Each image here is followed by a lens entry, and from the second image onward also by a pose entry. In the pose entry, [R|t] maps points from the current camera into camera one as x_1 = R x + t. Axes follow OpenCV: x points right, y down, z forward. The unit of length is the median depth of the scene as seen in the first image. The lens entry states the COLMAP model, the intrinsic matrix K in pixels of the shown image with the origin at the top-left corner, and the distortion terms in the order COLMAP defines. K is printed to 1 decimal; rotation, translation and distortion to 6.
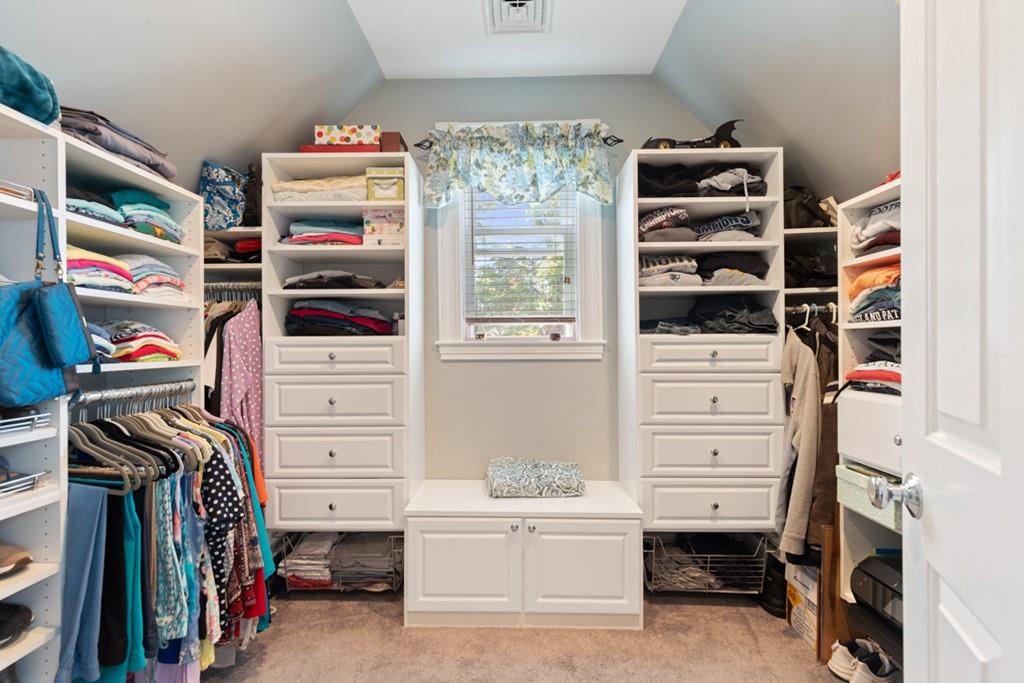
lens RADIAL K [[481.6, 0, 511.4], [0, 481.6, 344.9], [0, 0, 1]] dist [0.004694, 0.000222]
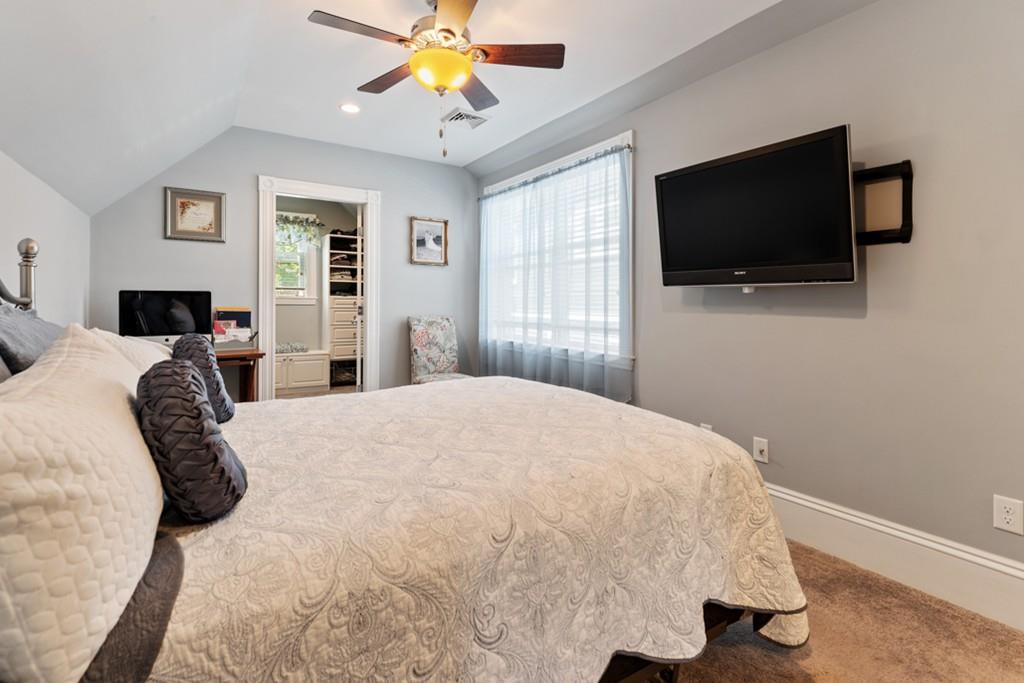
lens RADIAL K [[481.6, 0, 525.0], [0, 481.6, 299.9], [0, 0, 1]] dist [0.004694, 0.000222]
pose [[0.819920, 0.010683, 0.572379, -0.419749], [-0.012646, 0.999920, -0.000548, -0.010179], [-0.572339, -0.006789, 0.819989, -1.992760]]
